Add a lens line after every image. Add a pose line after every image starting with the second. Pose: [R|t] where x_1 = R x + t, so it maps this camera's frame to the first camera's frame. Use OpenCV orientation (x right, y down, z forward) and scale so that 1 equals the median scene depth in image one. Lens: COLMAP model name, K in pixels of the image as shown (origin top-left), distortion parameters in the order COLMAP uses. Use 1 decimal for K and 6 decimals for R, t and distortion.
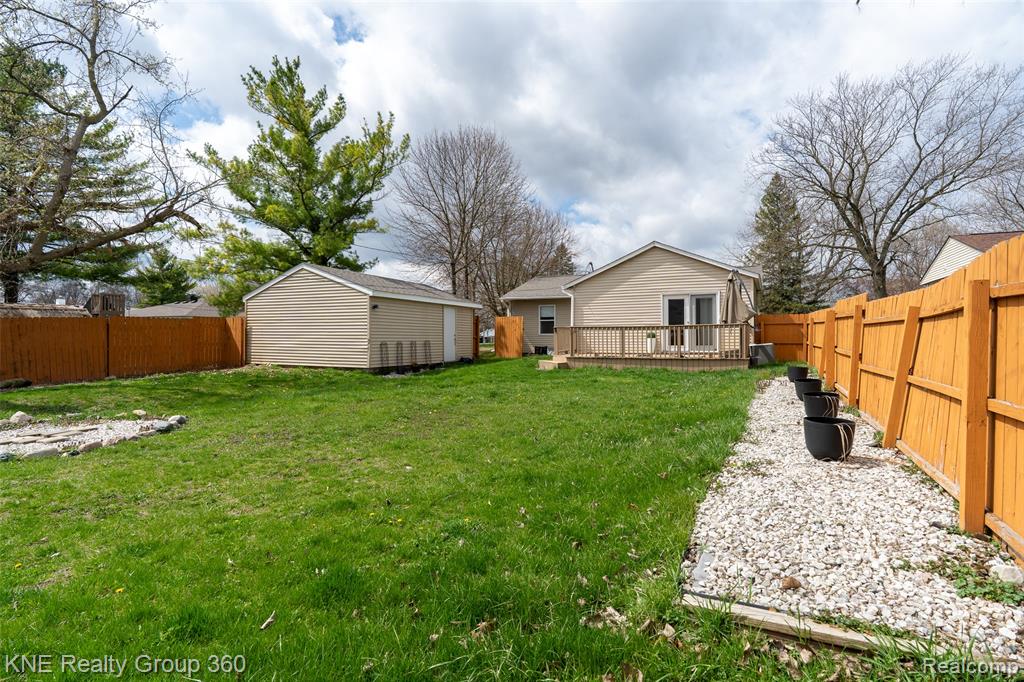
lens RADIAL K [[525.1, 0, 512.0], [0, 525.1, 341.0], [0, 0, 1]] dist [0.013920, -0.022079]
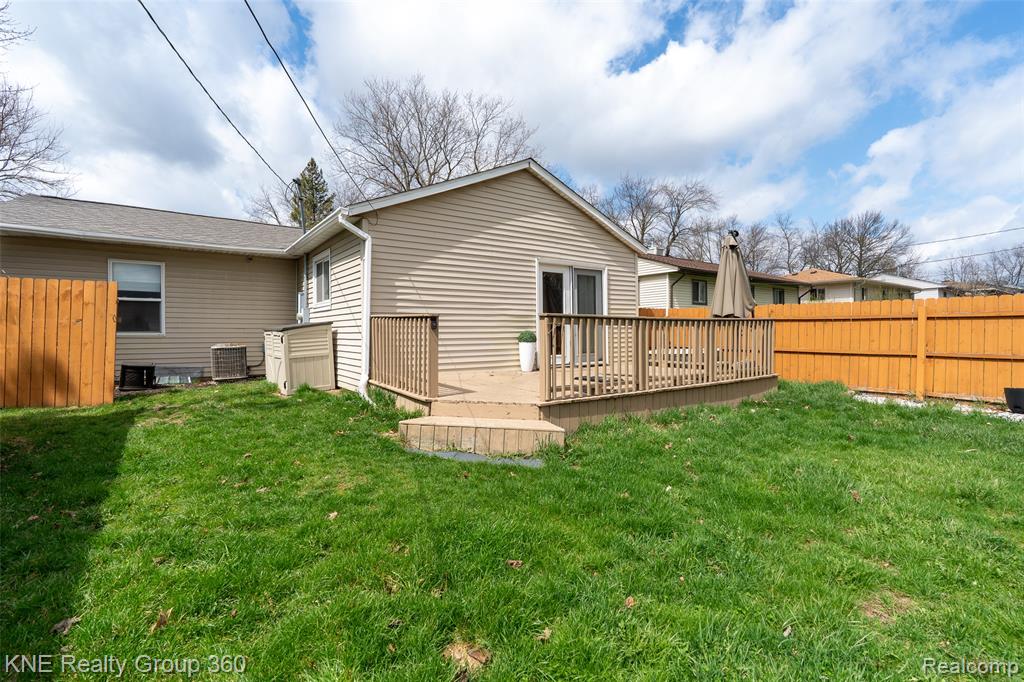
lens RADIAL K [[463.4, 0, 512.0], [0, 463.4, 341.0], [0, 0, 1]] dist [-0.015598, -0.000134]
pose [[0.475562, -0.014750, 0.879558, -0.141731], [0.007121, 0.999891, 0.012917, -0.012461], [-0.879653, 0.000120, 0.475616, 0.766363]]
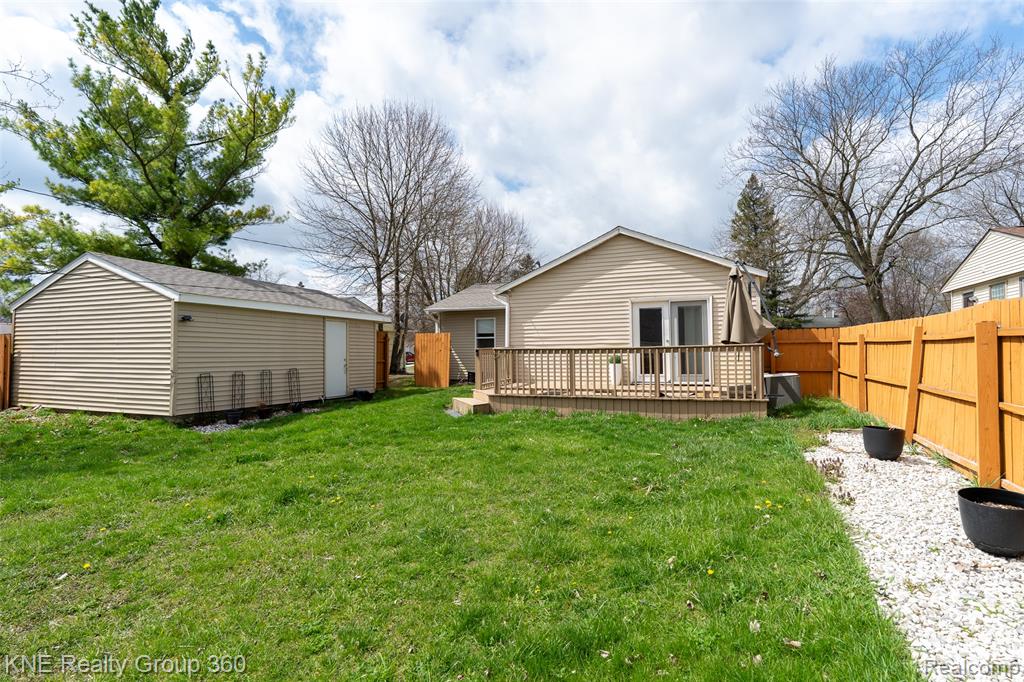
lens RADIAL K [[525.1, 0, 512.0], [0, 525.1, 341.0], [0, 0, 1]] dist [0.013920, -0.022079]
pose [[0.998527, -0.003353, 0.054155, 0.085224], [0.004899, 0.999584, -0.028431, -0.015883], [-0.054037, 0.028654, 0.998128, 0.295283]]
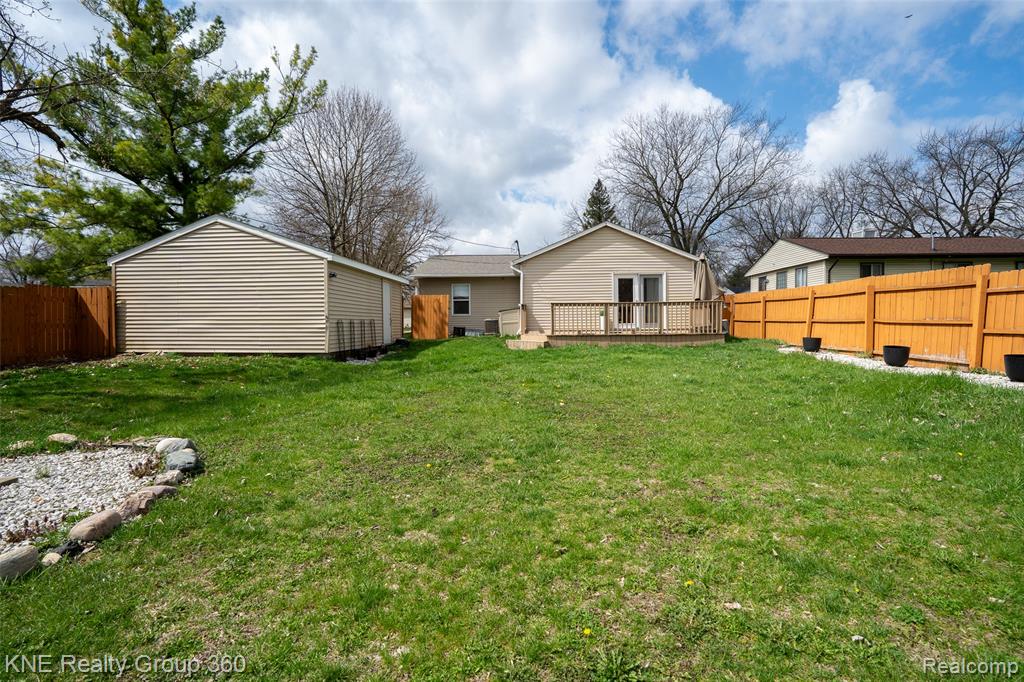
lens RADIAL K [[485.6, 0, 512.0], [0, 485.6, 341.0], [0, 0, 1]] dist [-0.069438, 0.028818]
pose [[0.921896, -0.019504, 0.386946, -0.252118], [0.008236, 0.999493, 0.030758, 0.011854], [-0.387349, -0.025169, 0.921589, 0.198355]]
